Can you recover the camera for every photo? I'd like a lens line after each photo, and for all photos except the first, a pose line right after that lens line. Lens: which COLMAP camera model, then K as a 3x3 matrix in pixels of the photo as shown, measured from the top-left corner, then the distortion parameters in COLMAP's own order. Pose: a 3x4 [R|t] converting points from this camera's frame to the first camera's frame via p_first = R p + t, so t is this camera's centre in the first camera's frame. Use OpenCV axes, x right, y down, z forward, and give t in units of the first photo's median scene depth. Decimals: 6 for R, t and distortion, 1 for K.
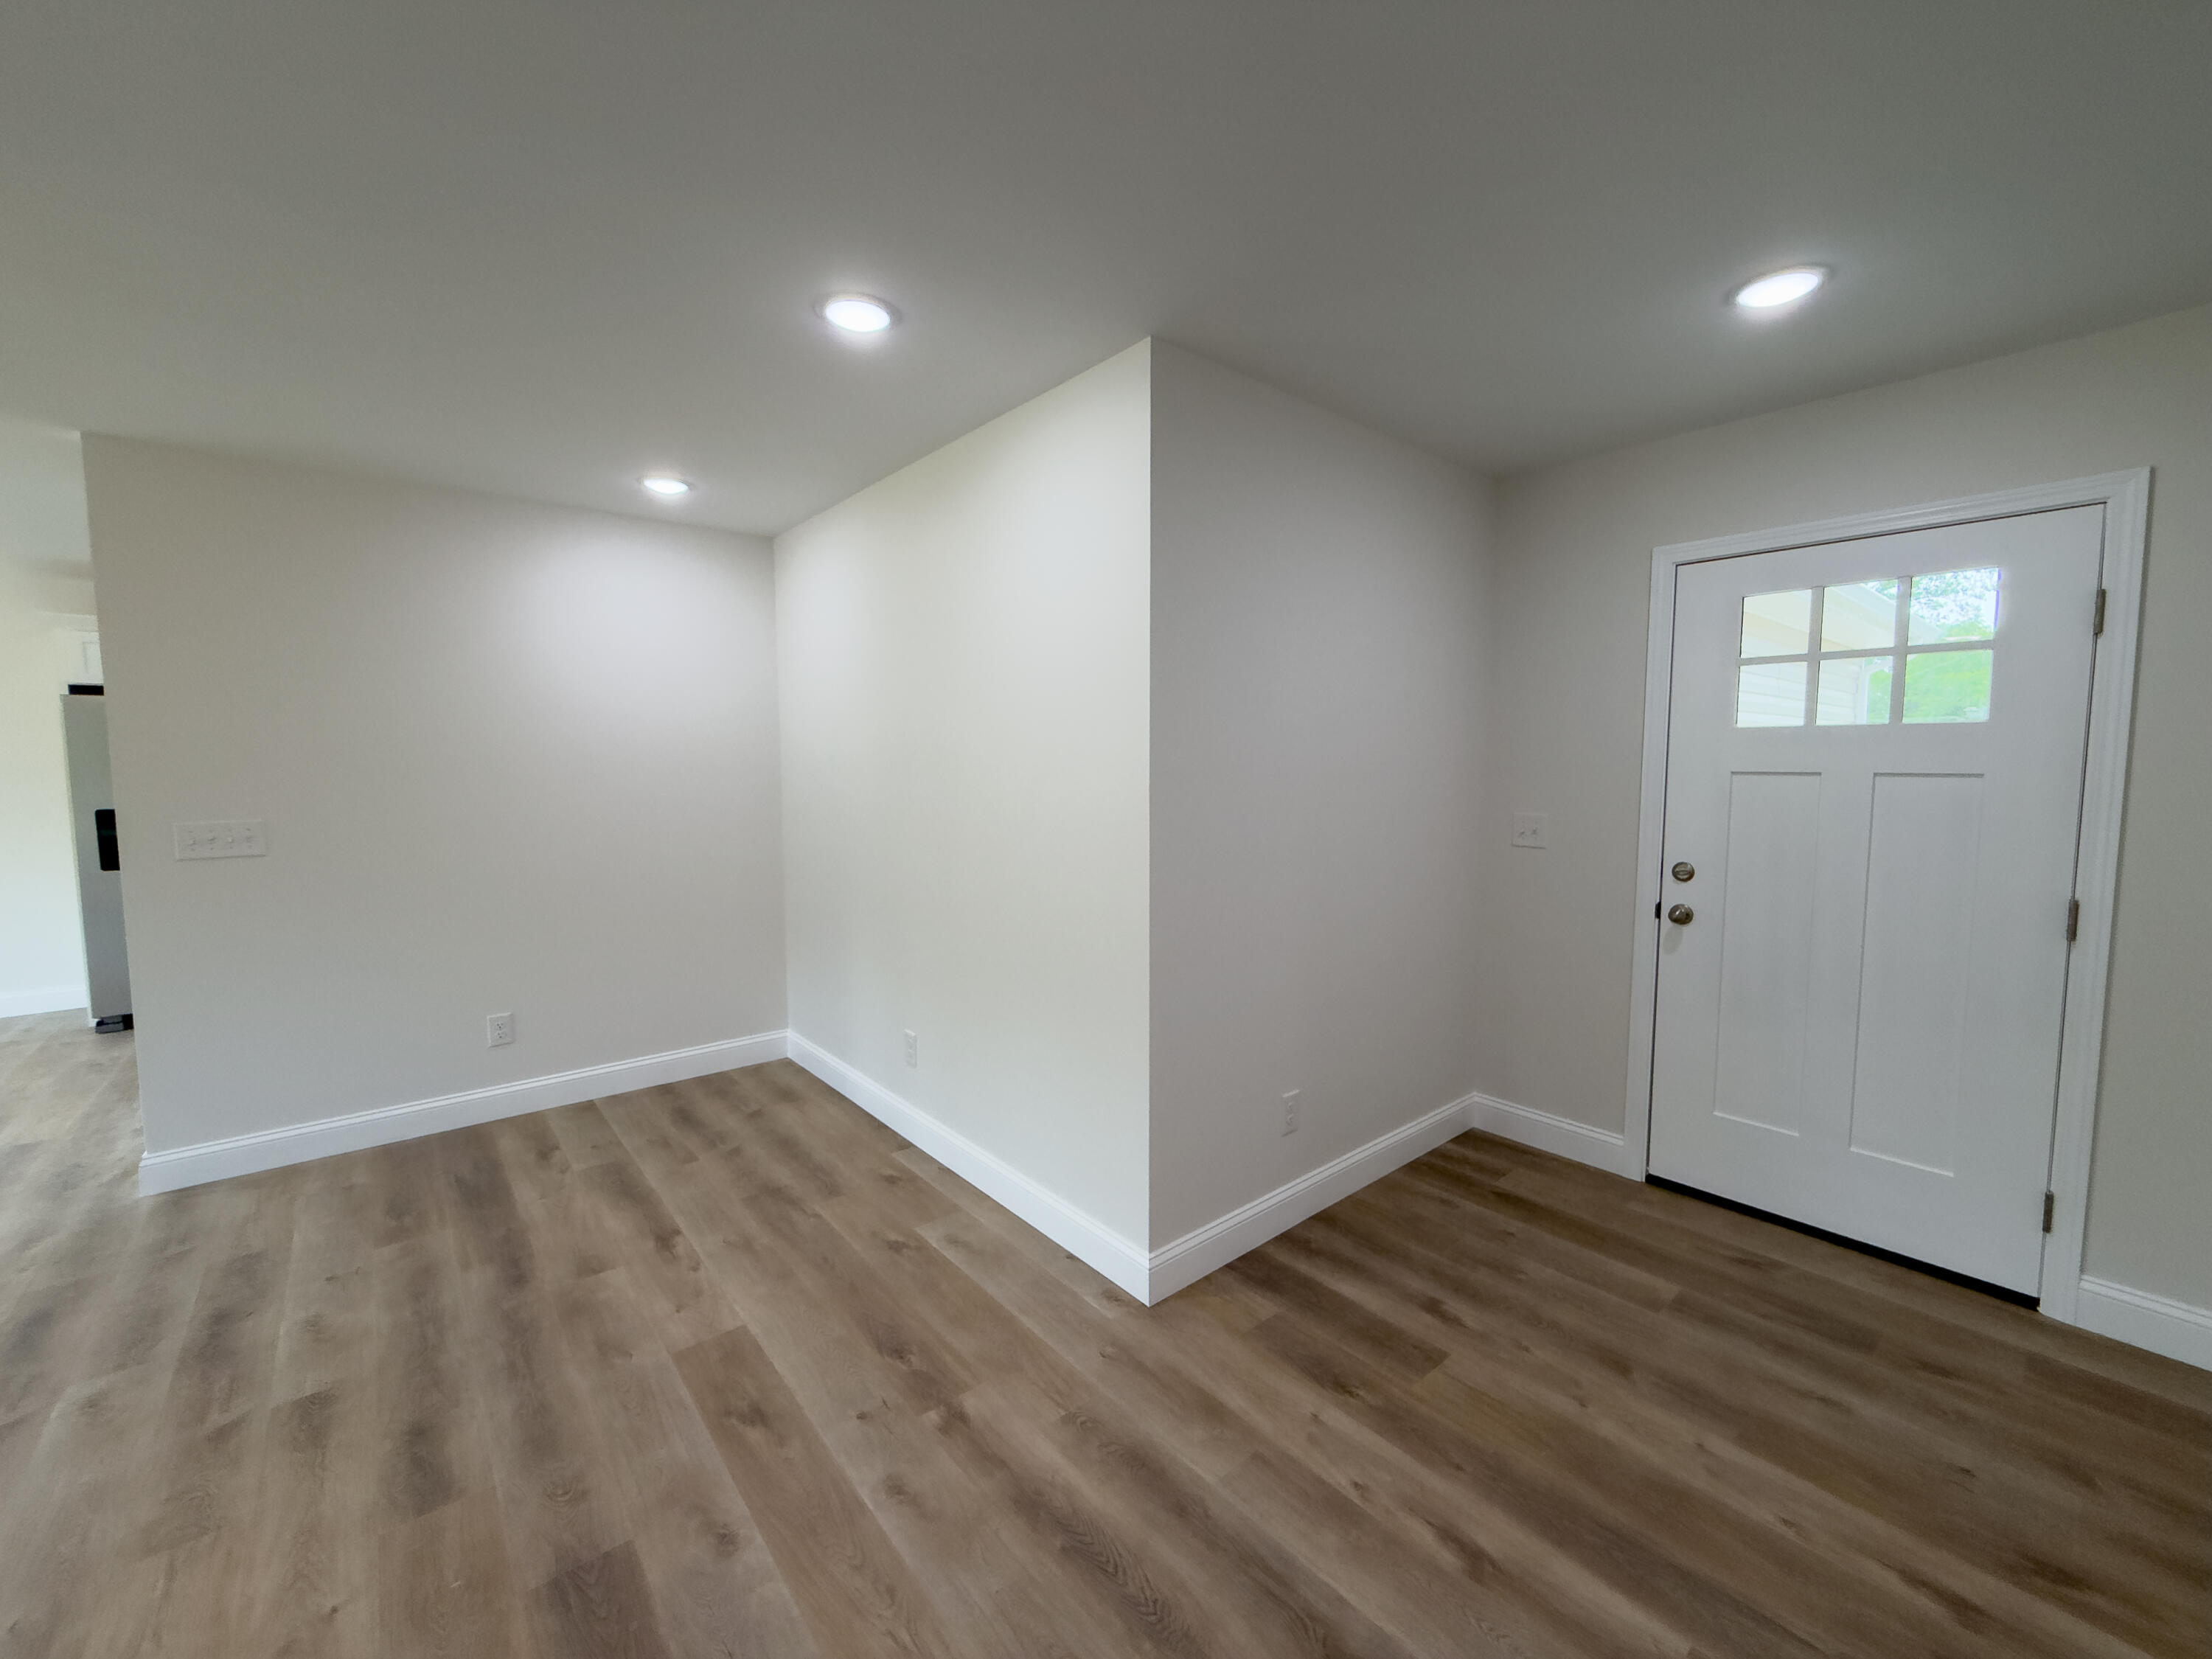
lens RADIAL K [[883.4, 0, 1103.1], [0, 883.4, 830.1], [0, 0, 1]] dist [-0.000971, 0.000234]
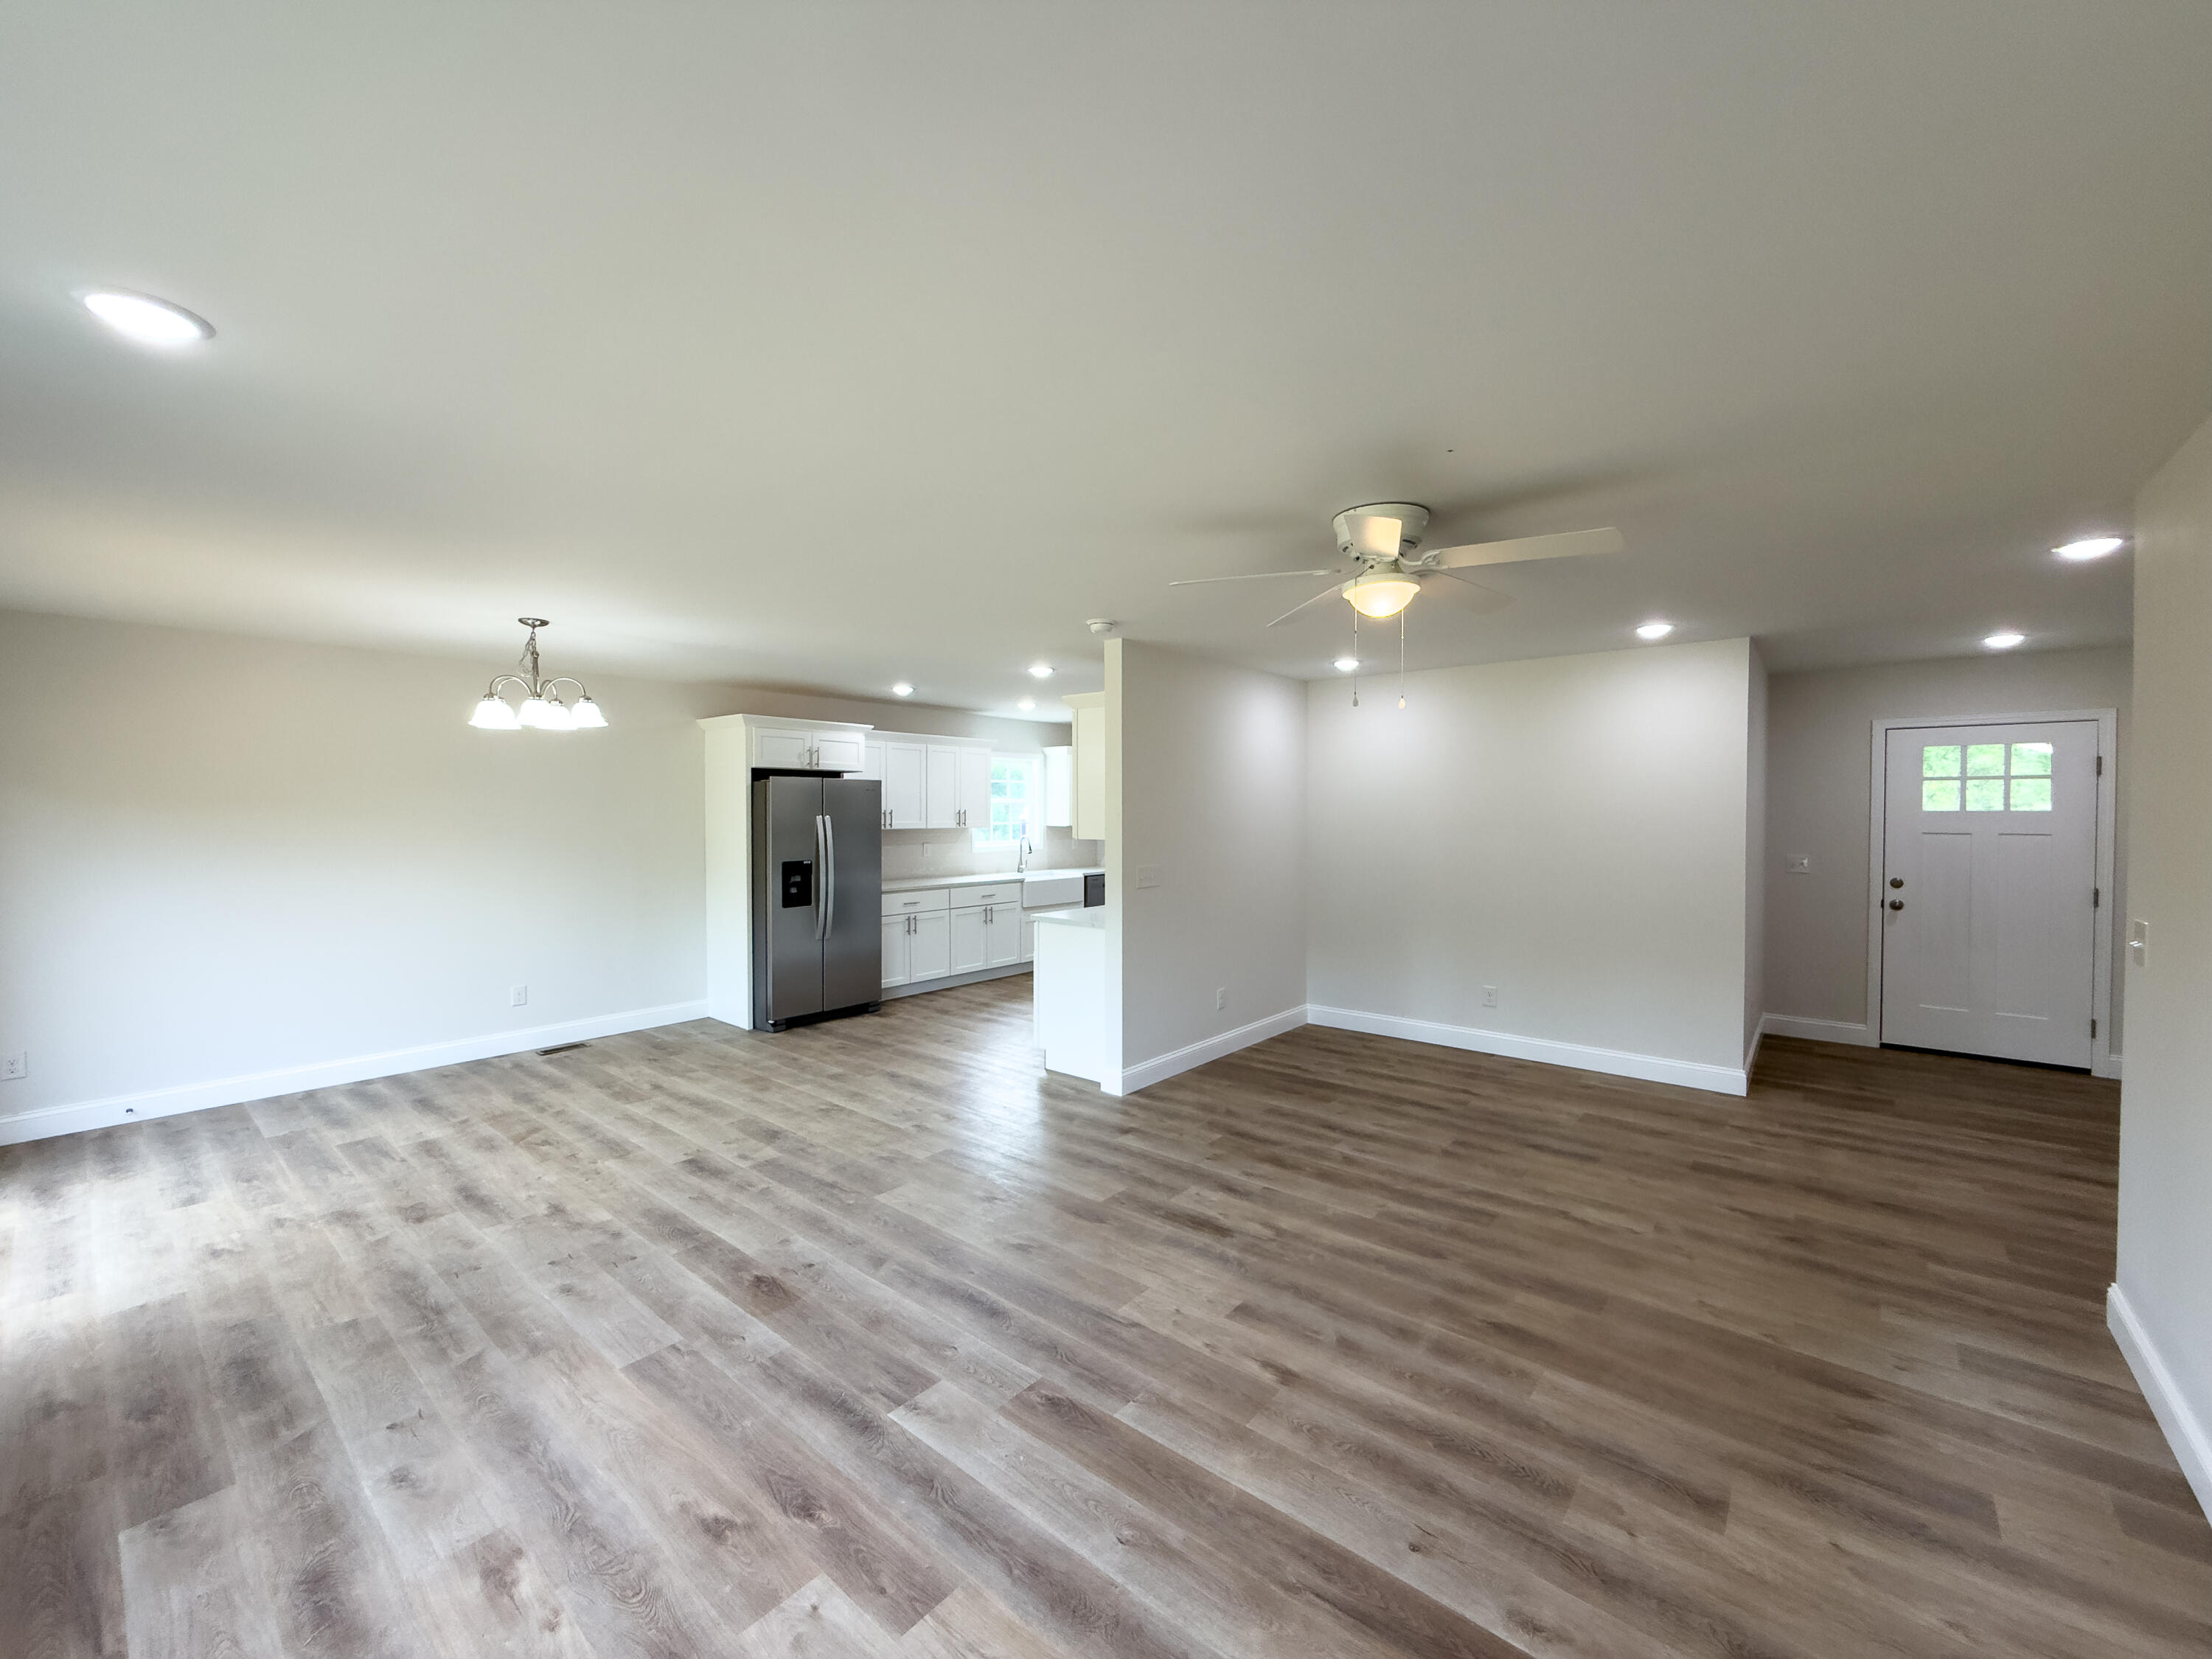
lens RADIAL K [[883.4, 0, 1103.1], [0, 883.4, 830.1], [0, 0, 1]] dist [-0.000971, 0.000234]
pose [[0.984839, -0.003459, 0.173438, -1.630126], [0.013653, 0.998245, -0.057621, 0.020762], [-0.172934, 0.059115, 0.983158, -0.727082]]
